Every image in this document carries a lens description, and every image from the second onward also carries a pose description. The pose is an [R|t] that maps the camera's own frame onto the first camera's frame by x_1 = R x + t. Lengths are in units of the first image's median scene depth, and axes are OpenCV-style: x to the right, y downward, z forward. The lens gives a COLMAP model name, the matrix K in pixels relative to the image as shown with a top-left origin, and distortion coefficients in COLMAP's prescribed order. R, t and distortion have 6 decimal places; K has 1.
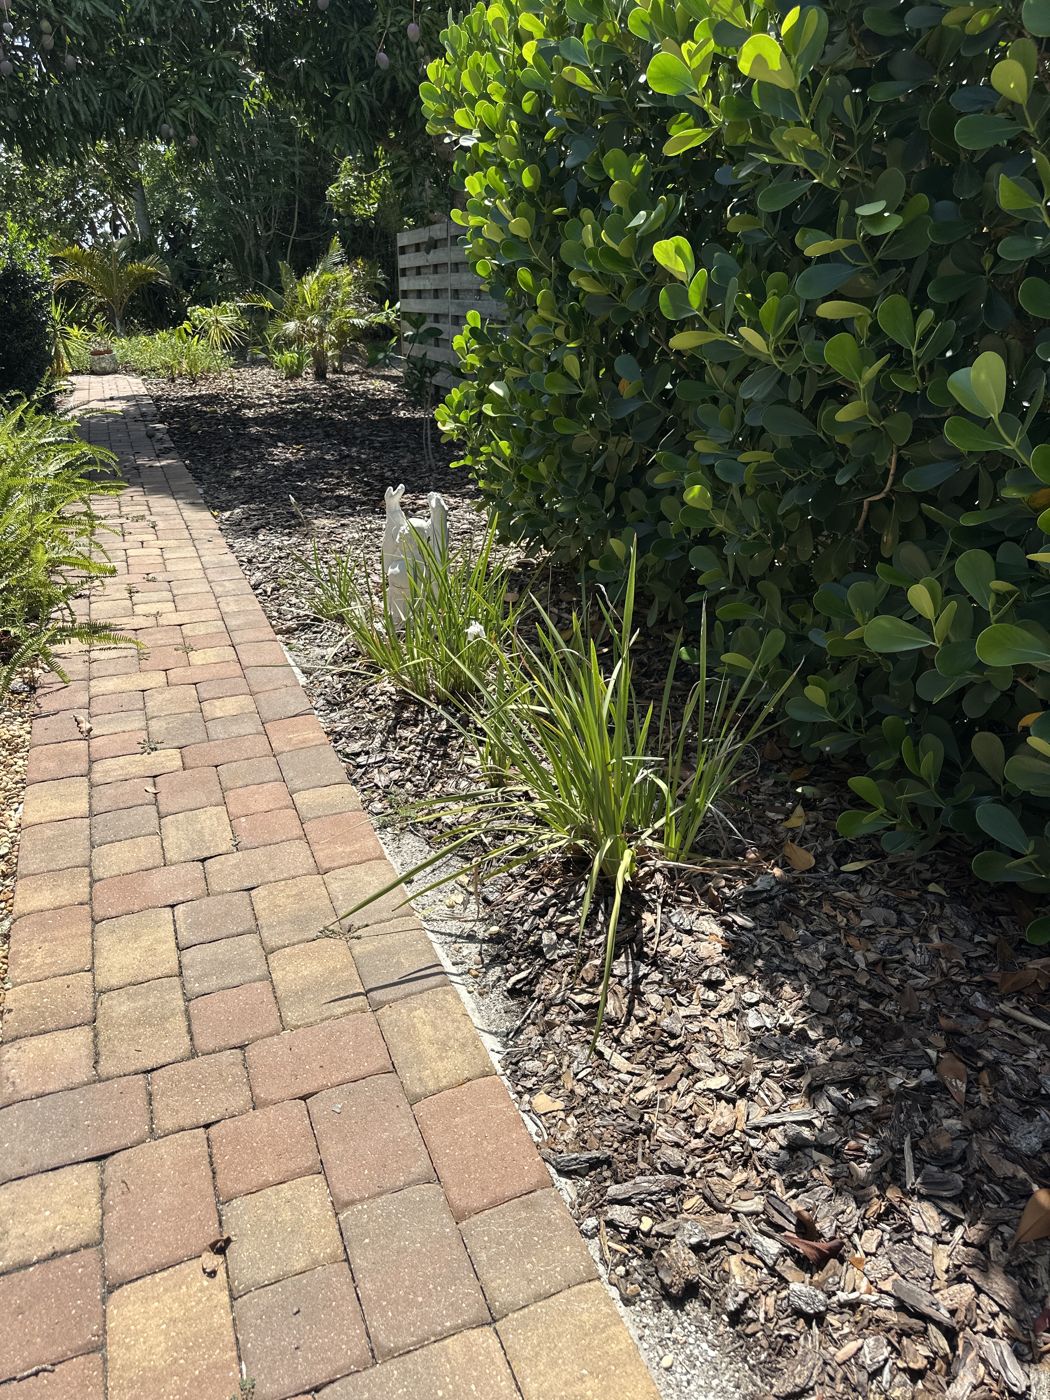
lens RADIAL K [[924.0, 0, 526.5], [0, 924.0, 673.5], [0, 0, 1]] dist [0.003535, 0.000010]
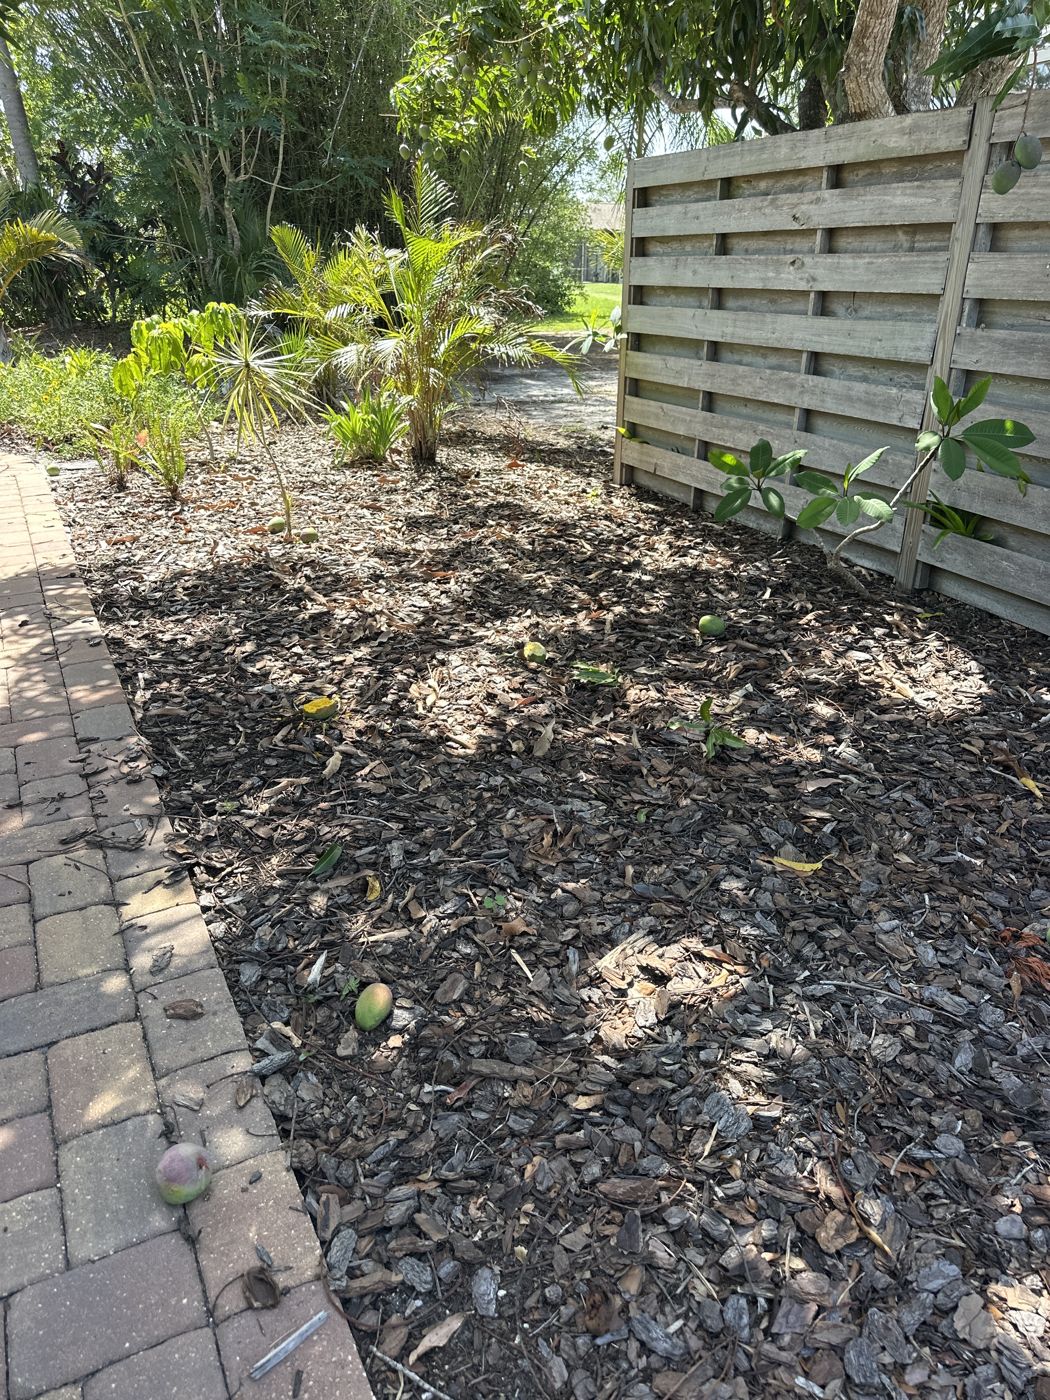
lens RADIAL K [[943.7, 0, 587.0], [0, 943.7, 697.4], [0, 0, 1]] dist [0.007448, 0.001753]
pose [[0.990920, -0.048532, 0.125391, -0.243838], [0.044082, 0.998304, 0.038027, -0.245729], [-0.127023, -0.032154, 0.991378, 0.567073]]
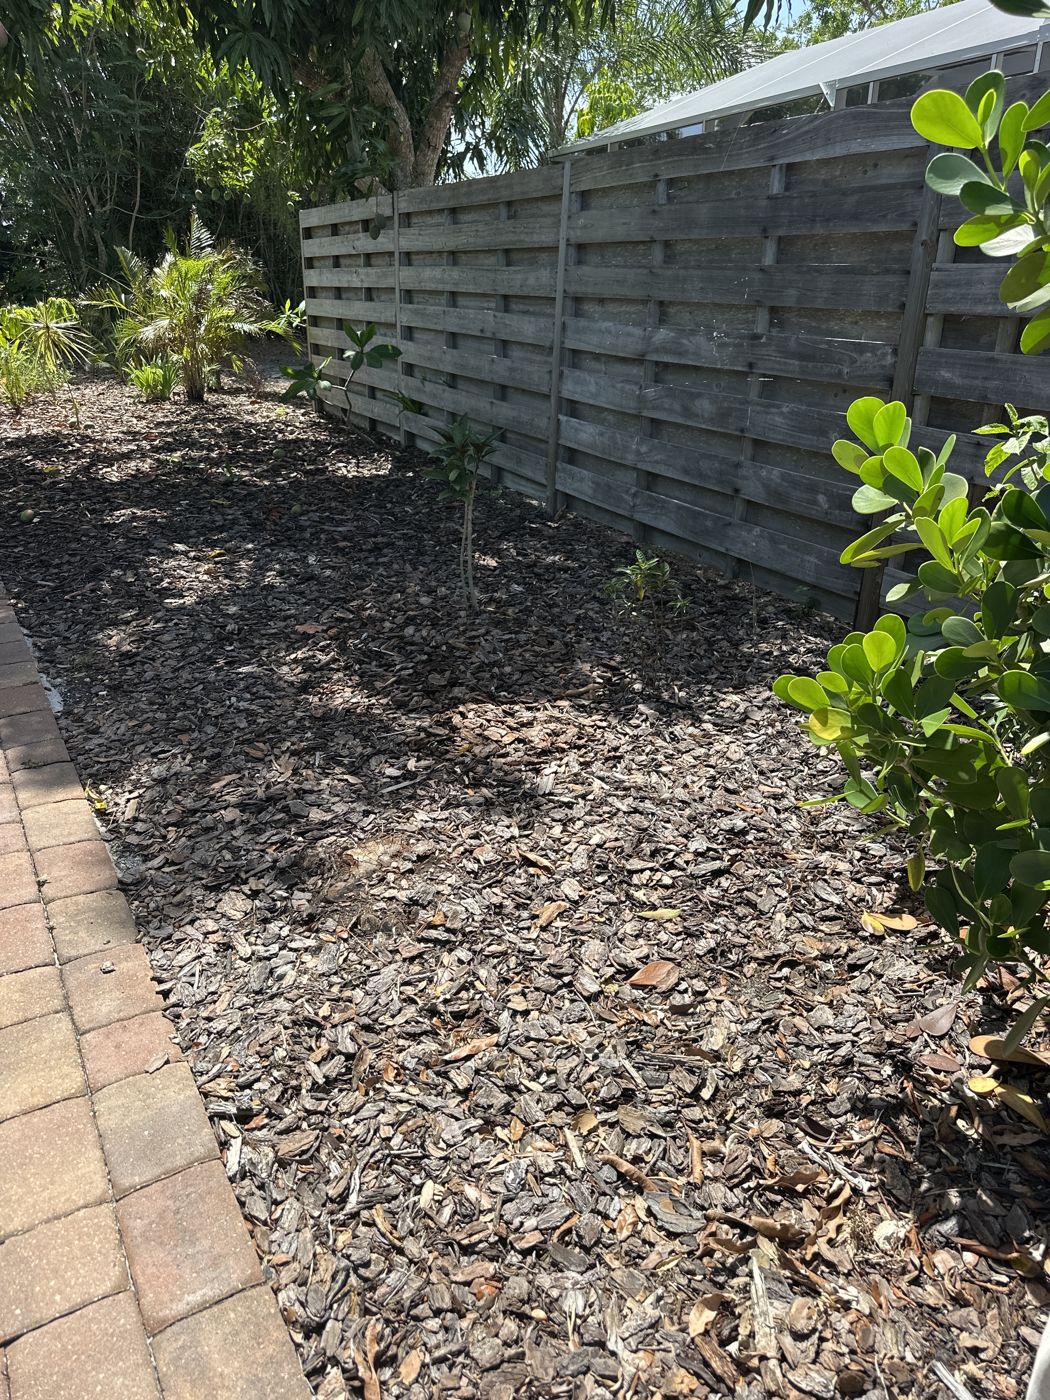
lens RADIAL K [[924.0, 0, 526.5], [0, 924.0, 673.5], [0, 0, 1]] dist [0.003535, 0.000010]
pose [[0.987820, -0.055528, 0.145353, -0.086750], [0.053545, 0.998412, 0.017523, -0.106669], [-0.146096, -0.009527, 0.989225, 0.233290]]
